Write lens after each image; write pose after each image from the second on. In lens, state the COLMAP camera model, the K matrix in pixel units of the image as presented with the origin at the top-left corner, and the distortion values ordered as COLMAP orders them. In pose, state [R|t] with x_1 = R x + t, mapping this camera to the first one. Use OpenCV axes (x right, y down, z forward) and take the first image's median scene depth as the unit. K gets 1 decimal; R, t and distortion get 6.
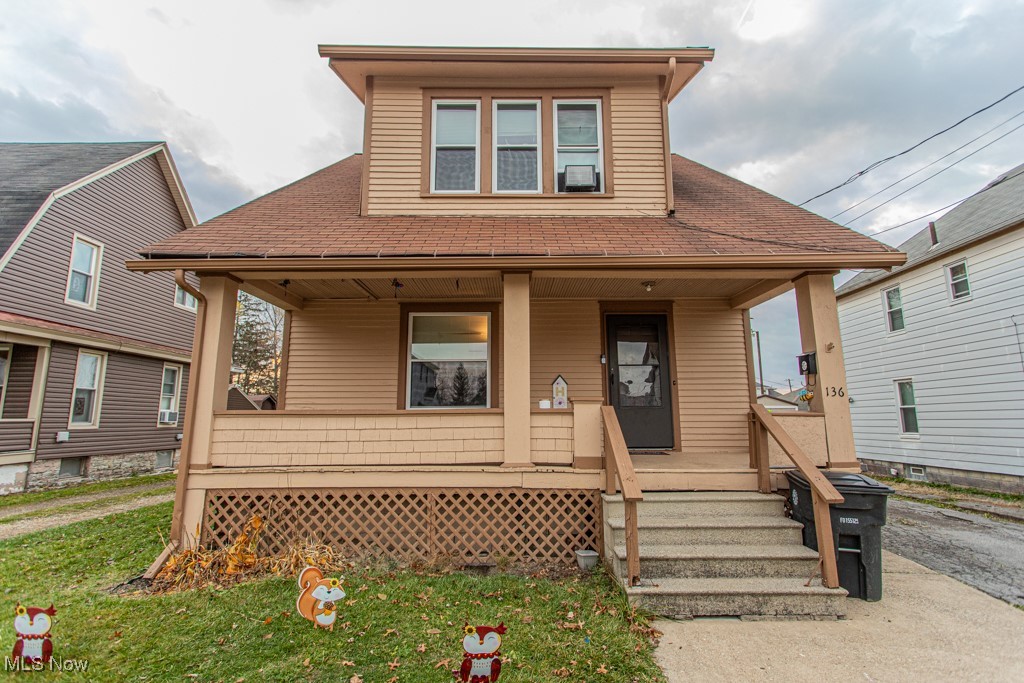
lens RADIAL K [[488.7, 0, 512.0], [0, 488.7, 341.5], [0, 0, 1]] dist [0.005322, 0.000590]
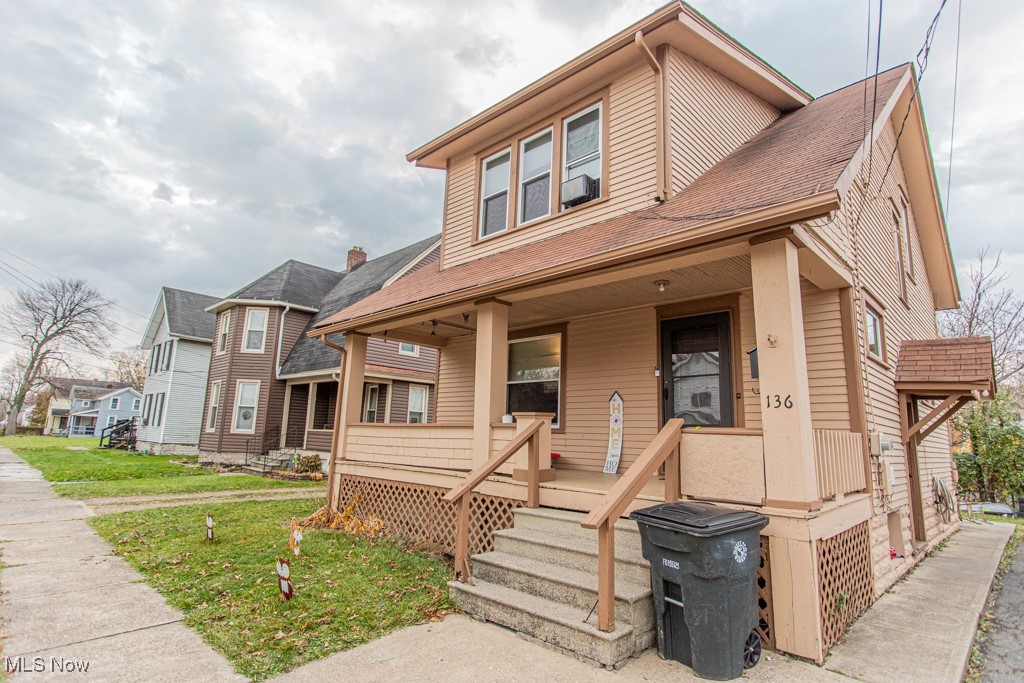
lens RADIAL K [[527.6, 0, 512.0], [0, 527.6, 341.5], [0, 0, 1]] dist [-0.002474, -0.000400]
pose [[0.717940, -0.100209, -0.688854, 0.911610], [0.072972, 0.994966, -0.068686, 0.039175], [0.692269, -0.000954, 0.721638, 0.169614]]
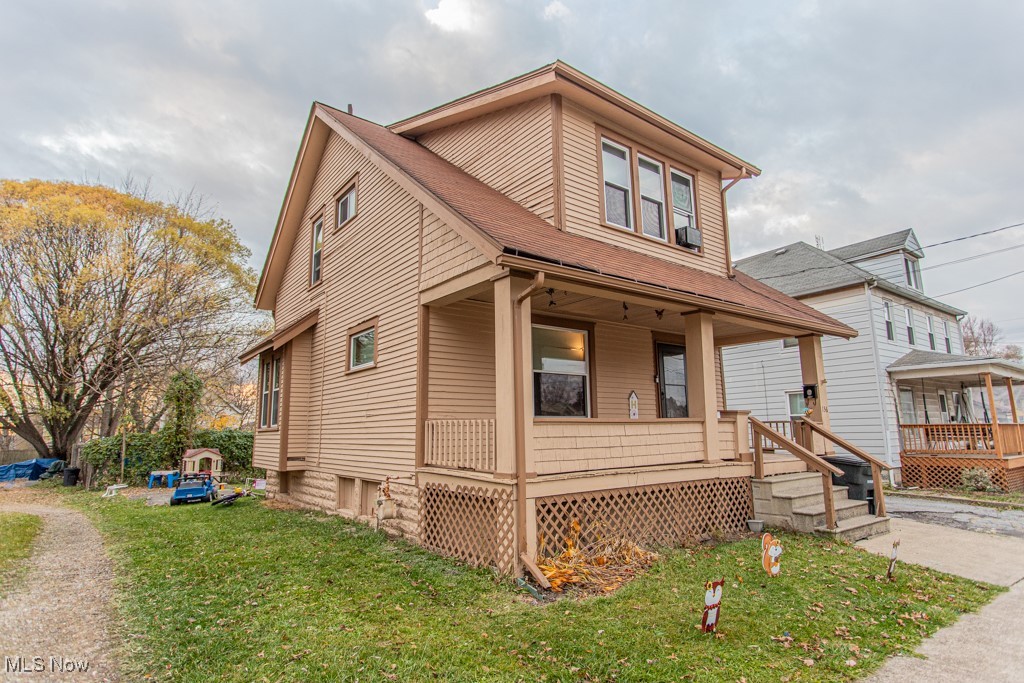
lens RADIAL K [[557.9, 0, 512.0], [0, 557.9, 341.5], [0, 0, 1]] dist [0.002478, 0.000429]
pose [[0.792885, 0.089386, 0.602780, -1.313605], [-0.084720, 0.995746, -0.036220, 0.033368], [-0.603454, -0.022349, 0.797085, 0.141017]]
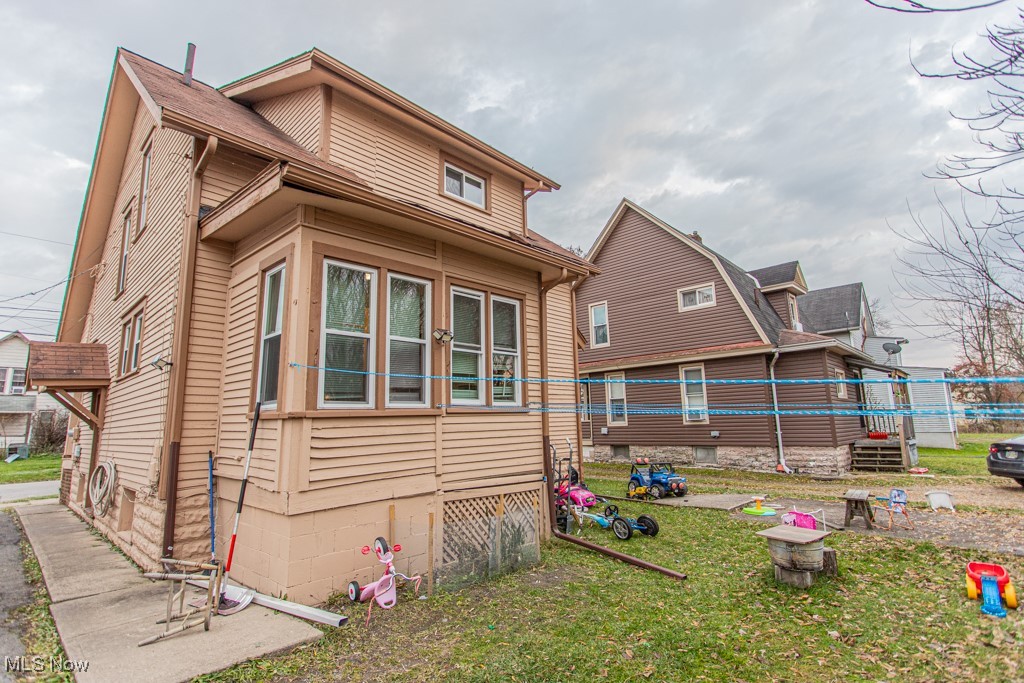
lens RADIAL K [[488.7, 0, 512.0], [0, 488.7, 341.5], [0, 0, 1]] dist [0.005322, 0.000590]
pose [[-0.687164, -0.095797, -0.720159, 0.908165], [0.148158, 0.951958, -0.268002, 0.605647], [0.711235, -0.290858, -0.639958, 3.826193]]
